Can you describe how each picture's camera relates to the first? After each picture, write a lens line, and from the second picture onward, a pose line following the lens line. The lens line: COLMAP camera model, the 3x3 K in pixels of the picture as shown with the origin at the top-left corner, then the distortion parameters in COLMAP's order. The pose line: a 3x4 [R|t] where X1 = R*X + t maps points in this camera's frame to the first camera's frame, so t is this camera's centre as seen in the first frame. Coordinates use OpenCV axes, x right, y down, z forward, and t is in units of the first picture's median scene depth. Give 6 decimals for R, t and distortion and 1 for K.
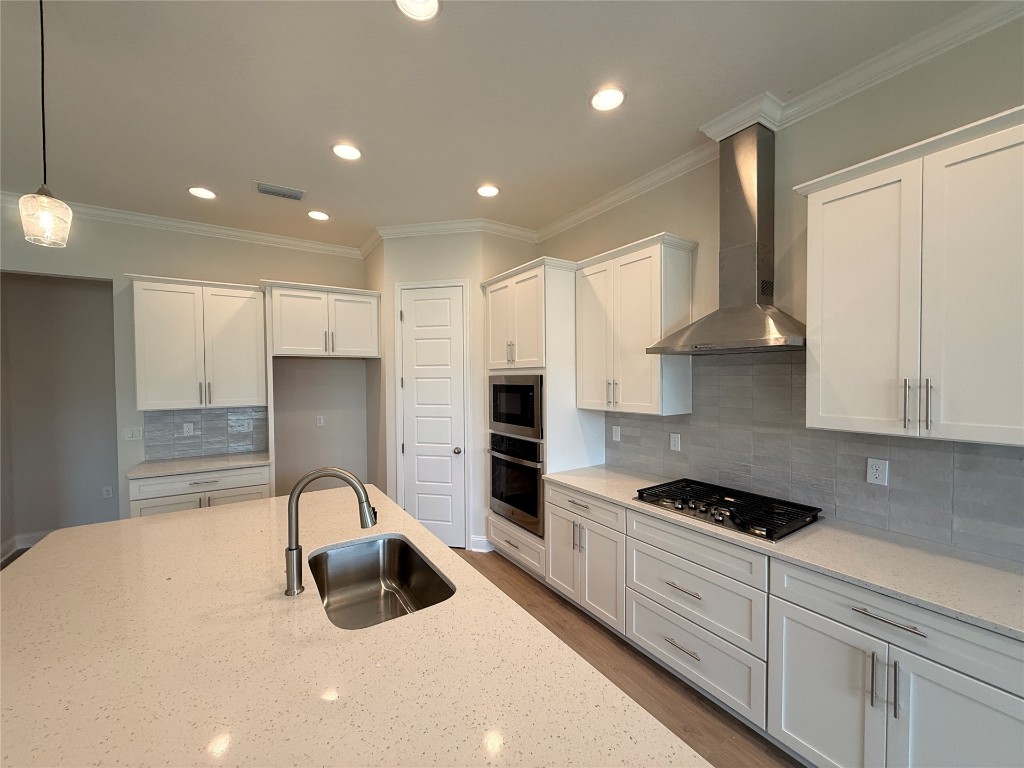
lens RADIAL K [[408.5, 0, 511.6], [0, 408.5, 387.1], [0, 0, 1]] dist [0.001260, 0.000359]
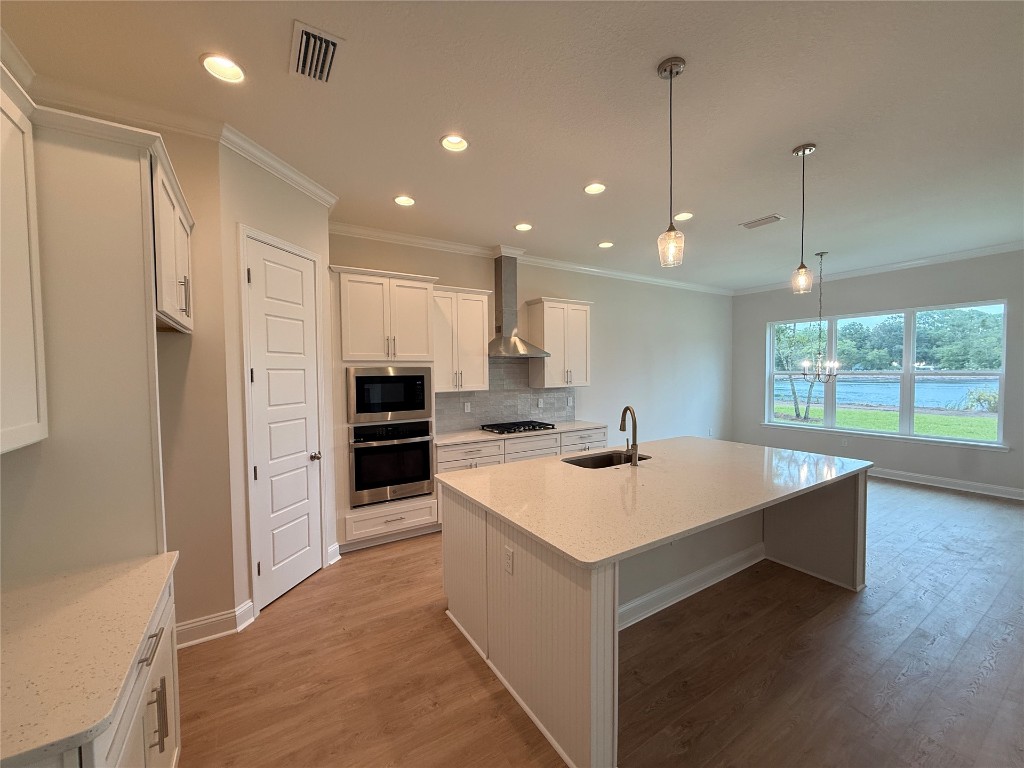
lens RADIAL K [[408.5, 0, 509.3], [0, 408.5, 383.5], [0, 0, 1]] dist [0.001260, 0.000359]
pose [[0.021485, -0.024141, 0.999478, -1.037596], [0.032151, 0.999208, 0.023444, 0.000027], [-0.999252, 0.031631, 0.022244, 0.623103]]
